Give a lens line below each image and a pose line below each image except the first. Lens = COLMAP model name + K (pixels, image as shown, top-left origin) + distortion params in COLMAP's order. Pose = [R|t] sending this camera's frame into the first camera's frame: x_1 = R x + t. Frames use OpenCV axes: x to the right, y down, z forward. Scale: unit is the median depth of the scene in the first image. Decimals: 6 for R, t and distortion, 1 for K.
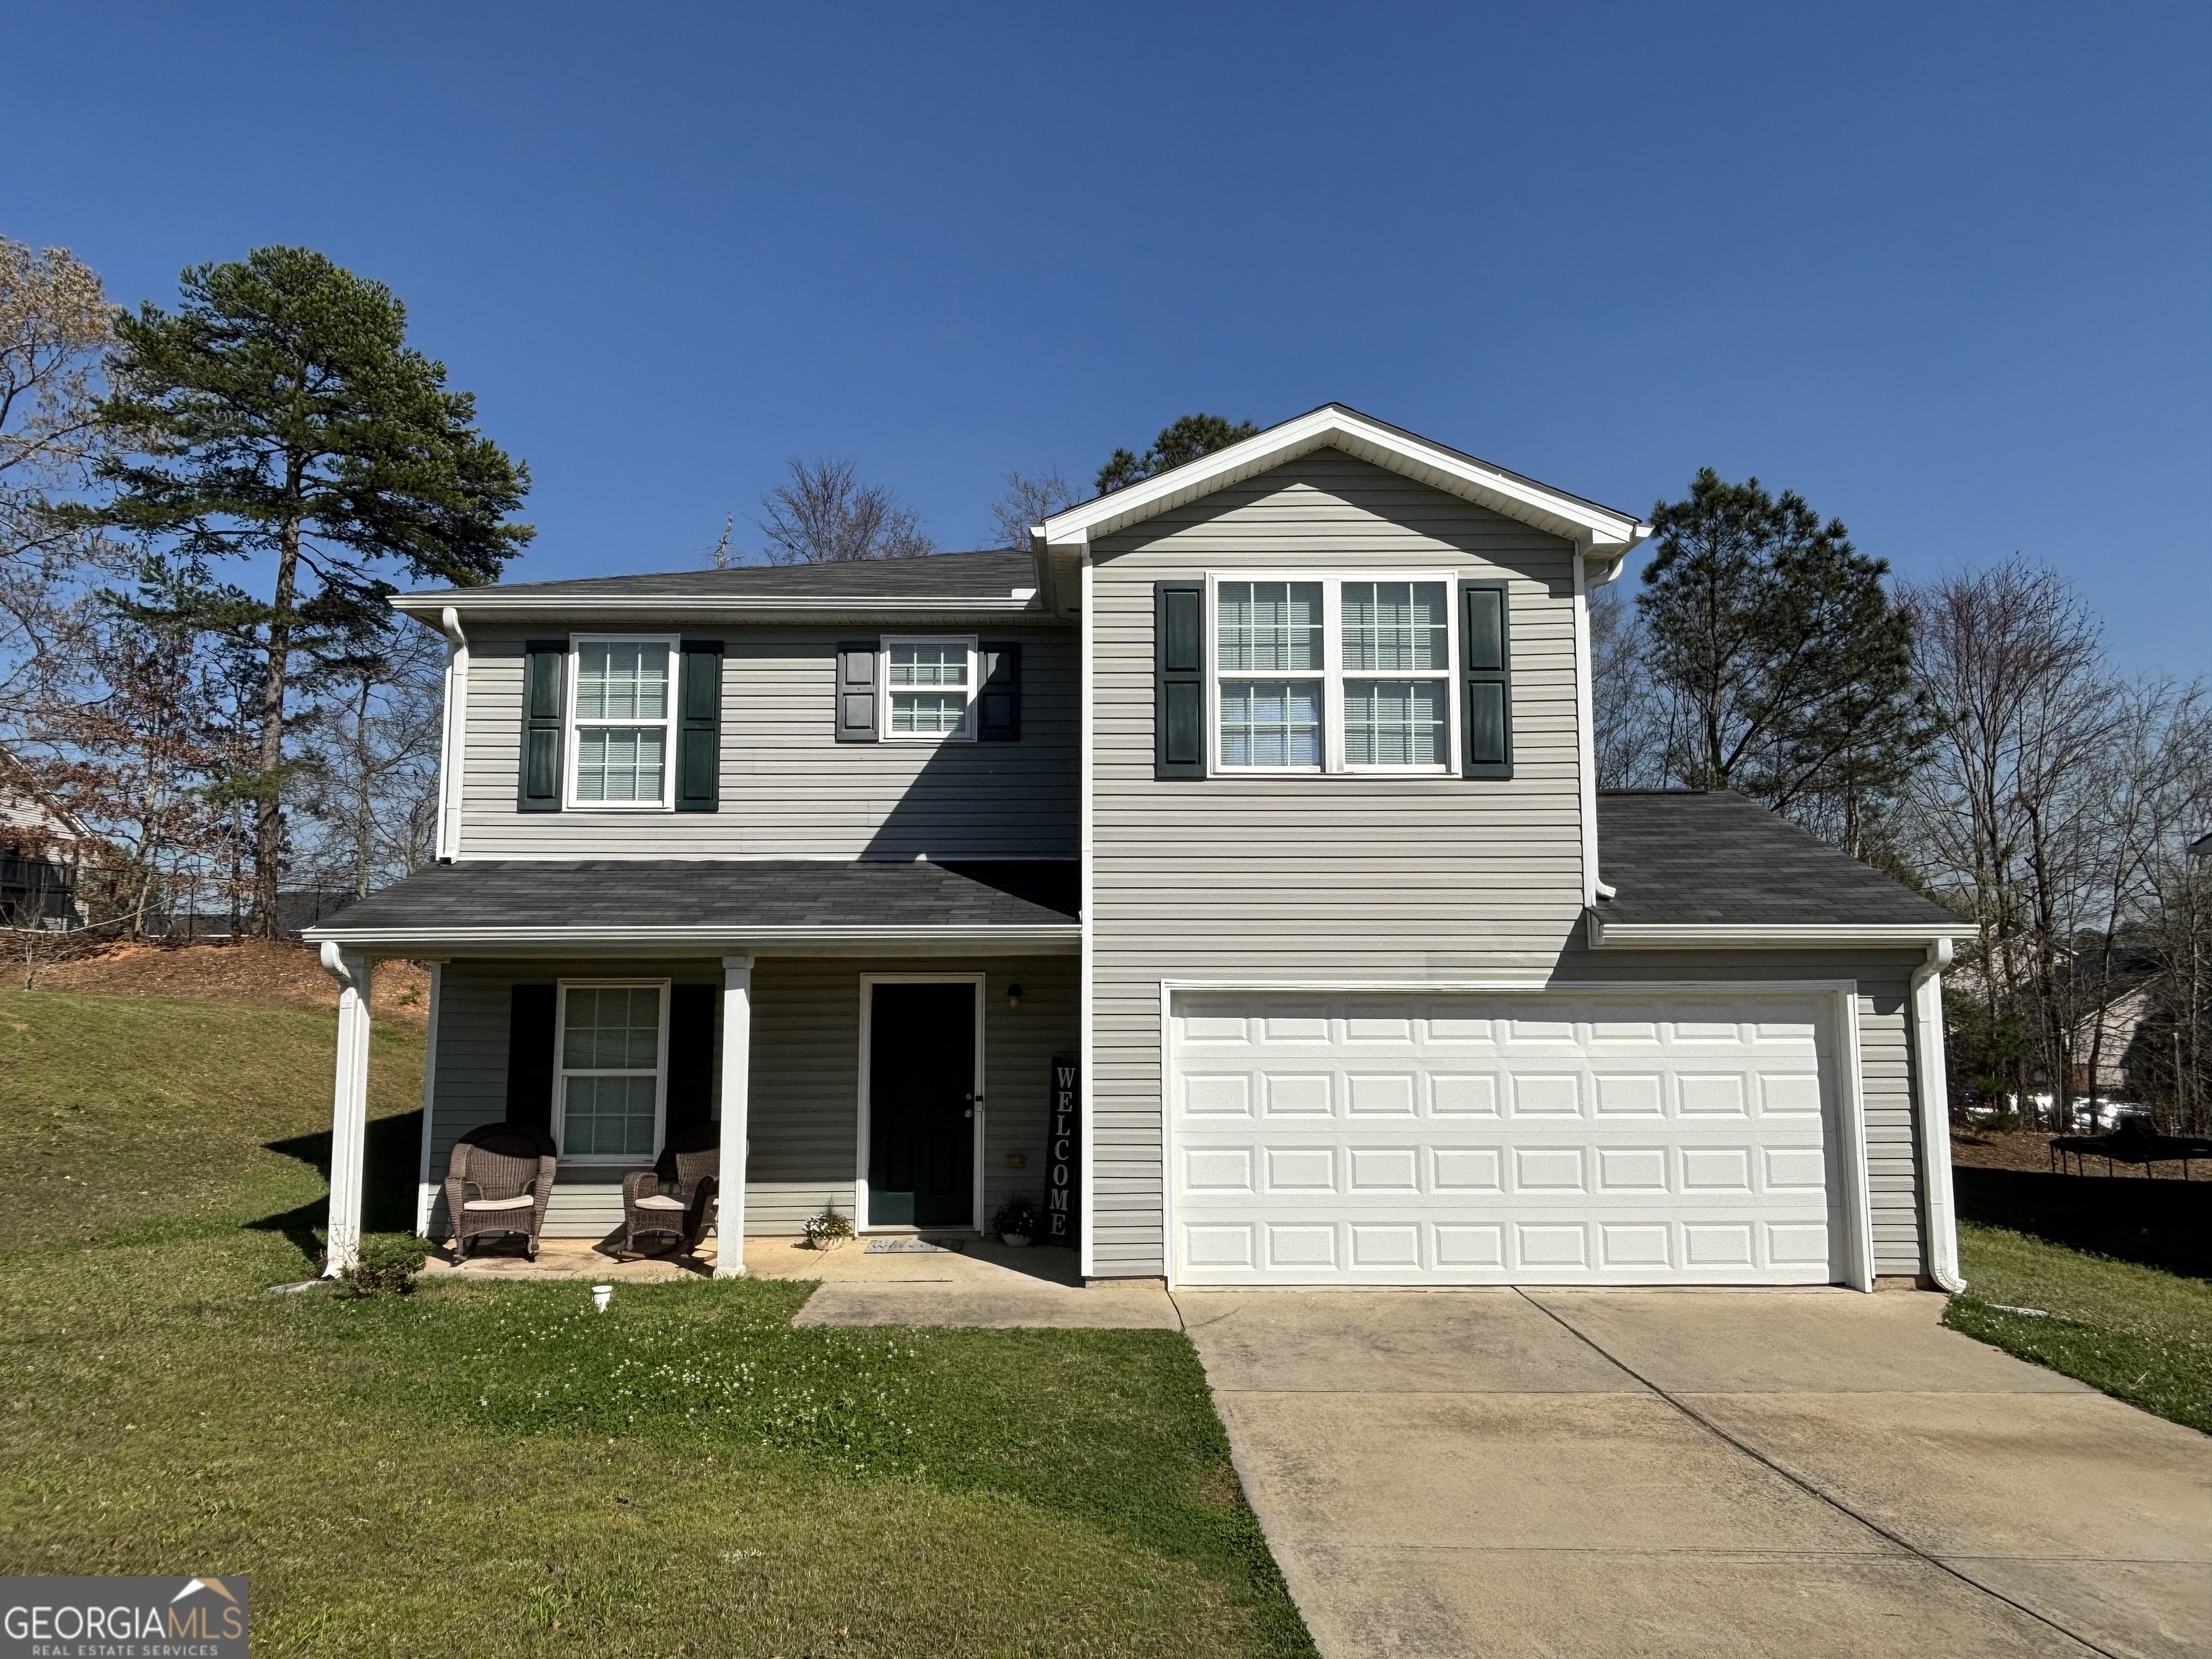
lens RADIAL K [[1379.3, 0, 1110.5], [0, 1379.3, 836.4], [0, 0, 1]] dist [0.007094, -0.003092]
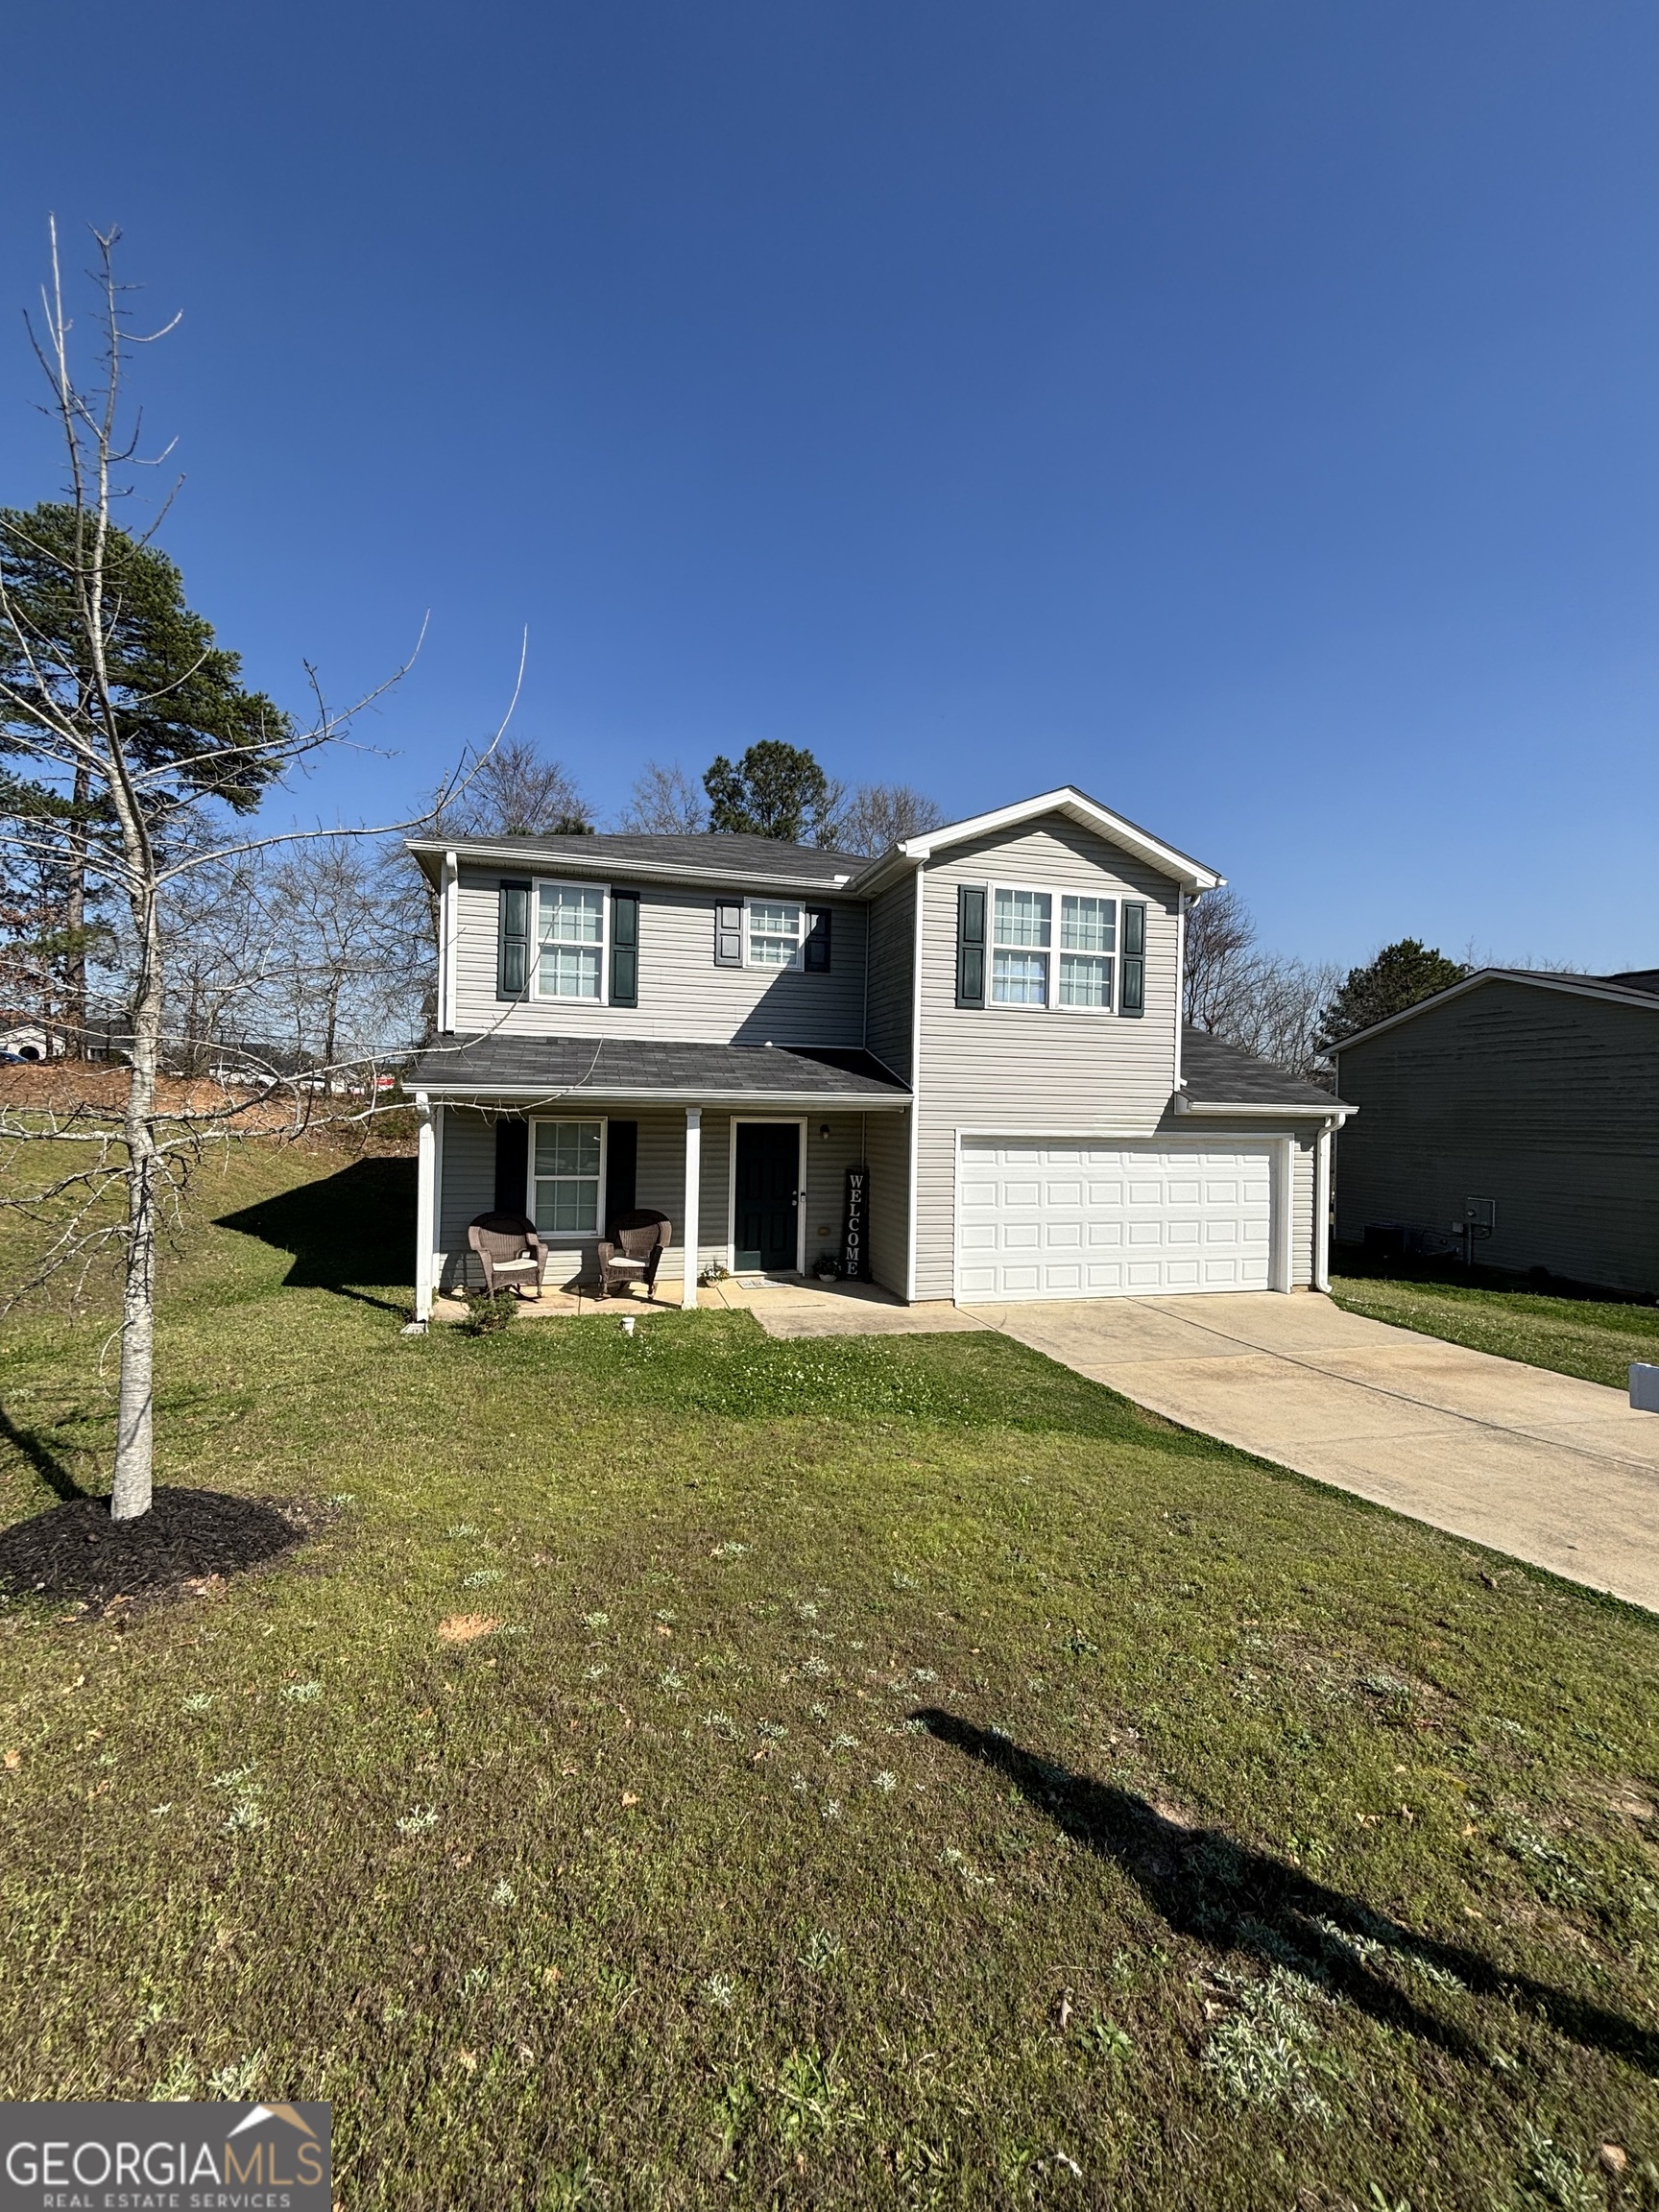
lens RADIAL K [[869.2, 0, 835.4], [0, 869.2, 1102.5], [0, 0, 1]] dist [0.003666, 0.000125]
pose [[0.964969, 0.023284, 0.261329, -0.340783], [-0.051920, 0.993303, 0.103214, -0.025578], [-0.257176, -0.113166, 0.959716, 0.020375]]
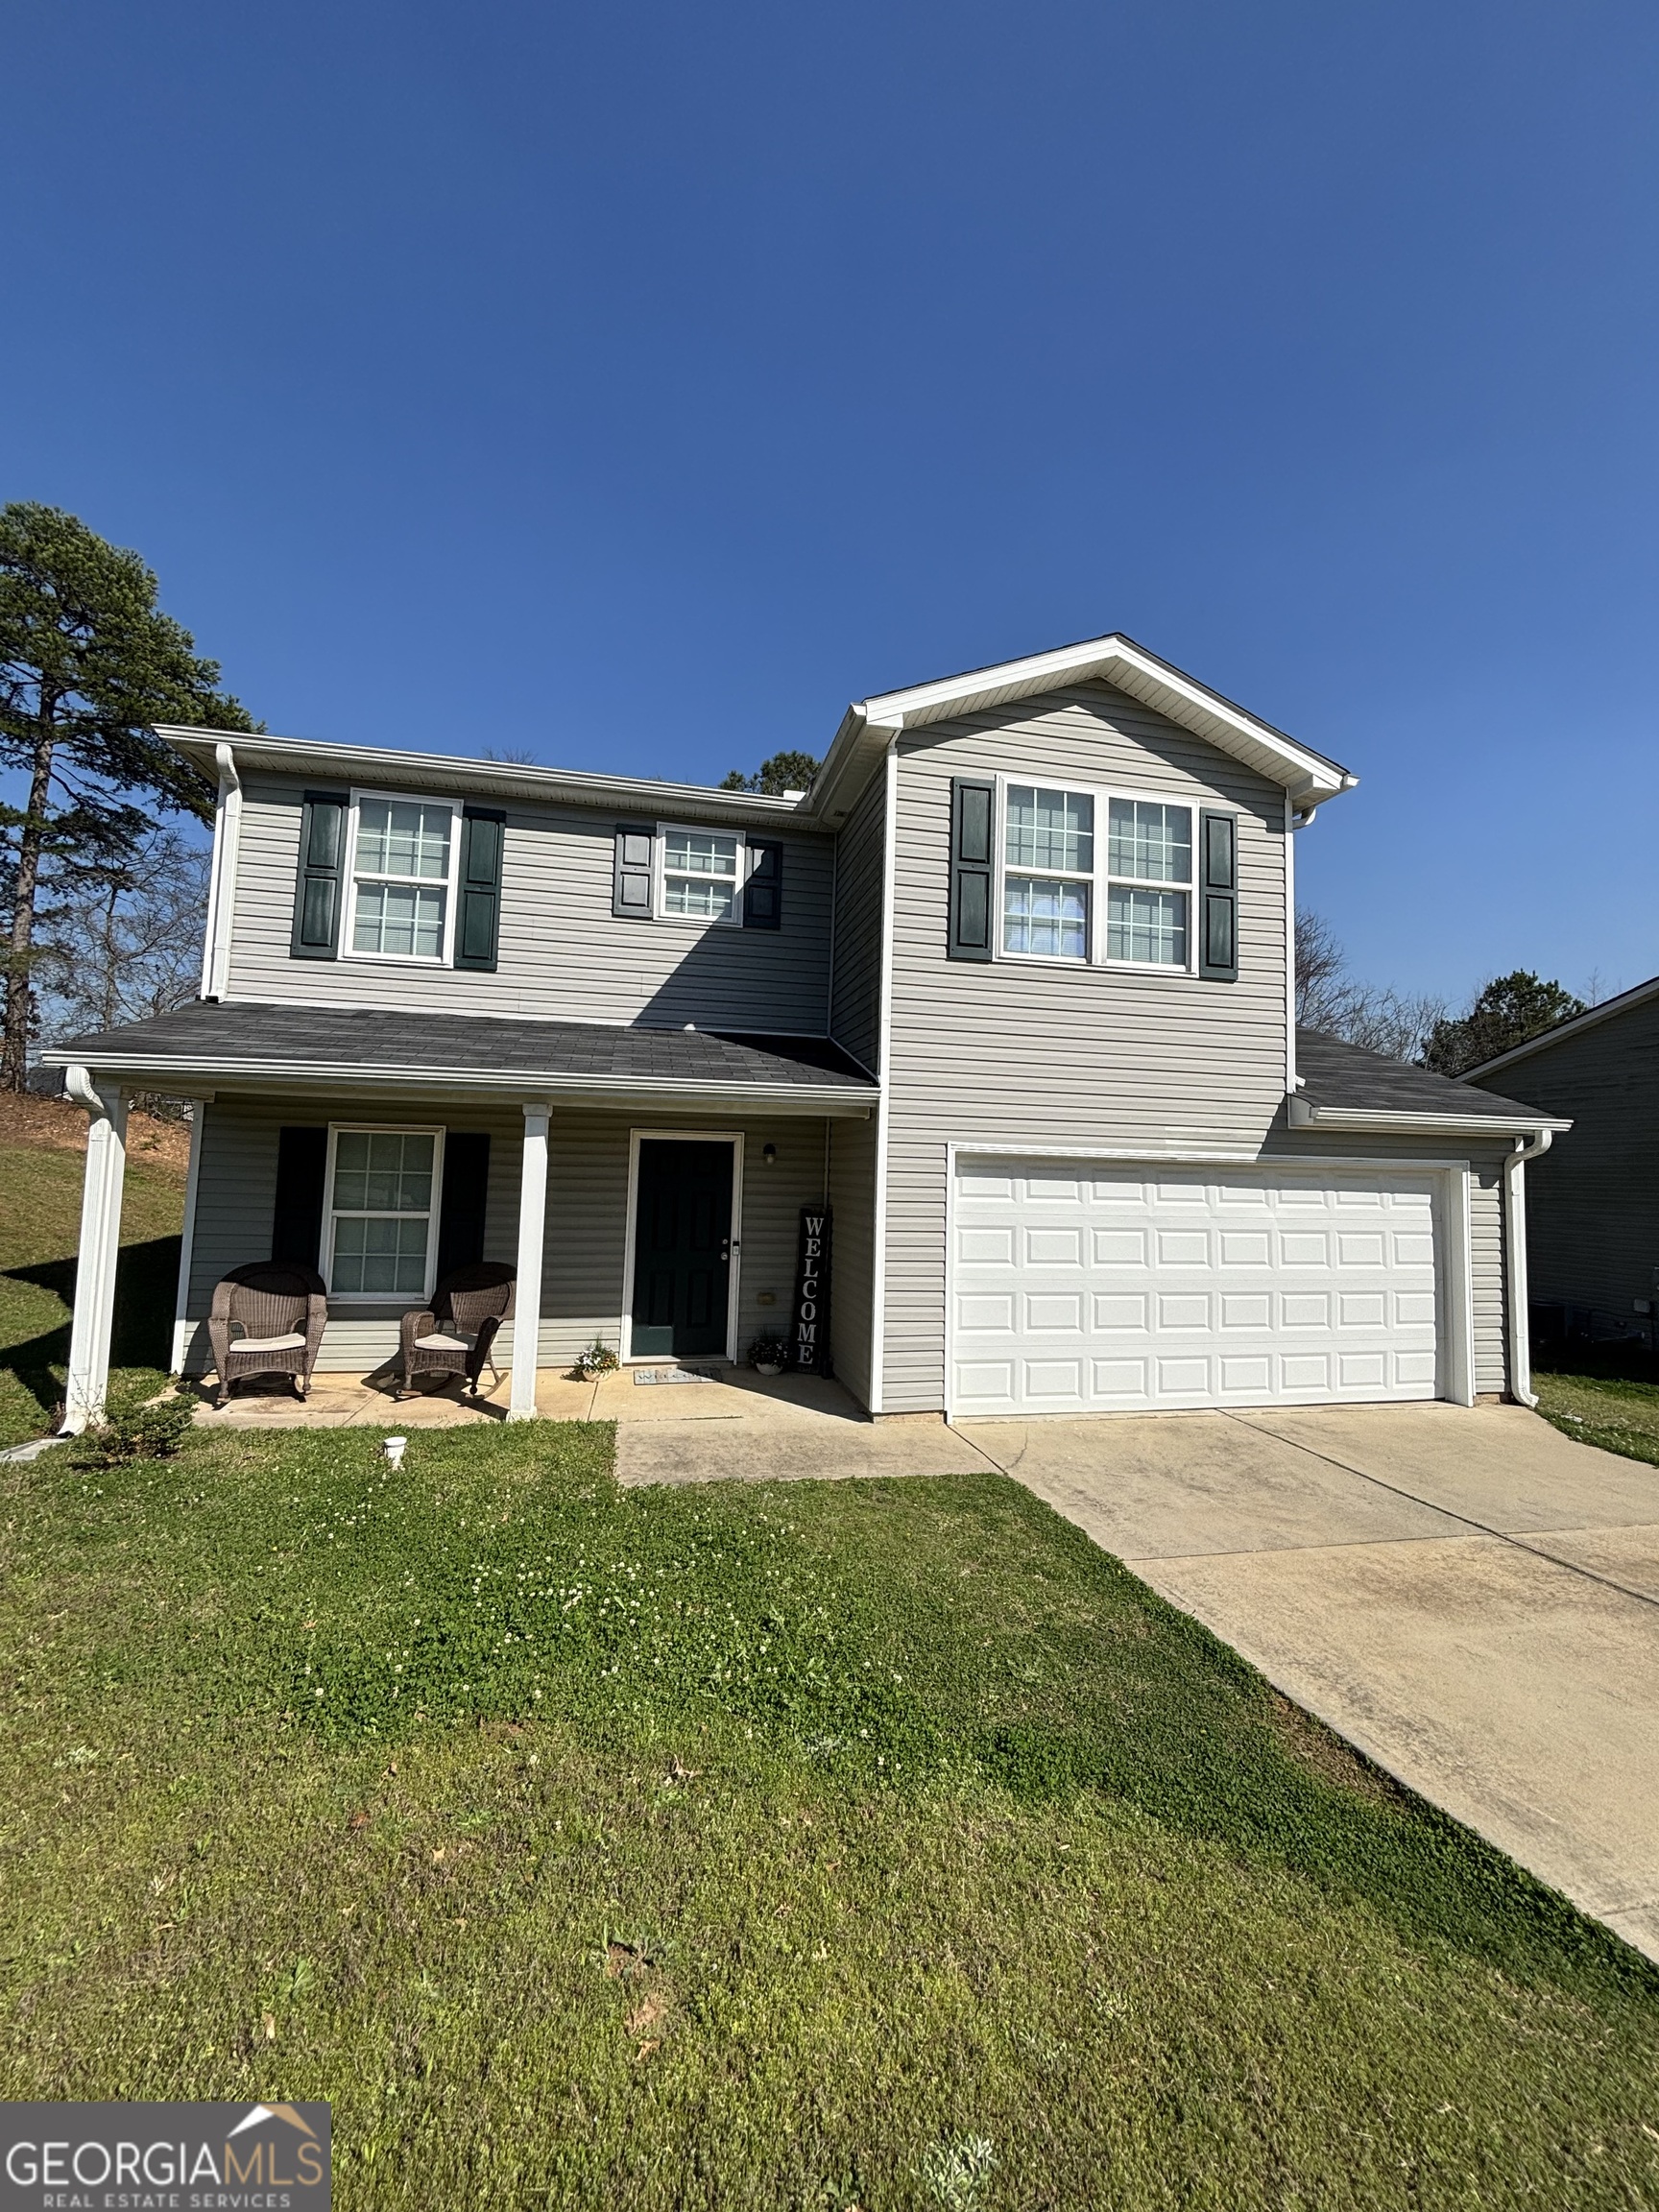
lens RADIAL K [[881.4, 0, 835.6], [0, 881.4, 1103.1], [0, 0, 1]] dist [-0.007810, 0.000048]
pose [[0.979000, 0.043778, 0.199103, -0.169406], [-0.052562, 0.997854, 0.039047, 0.045129], [-0.196966, -0.048692, 0.979200, 0.298743]]
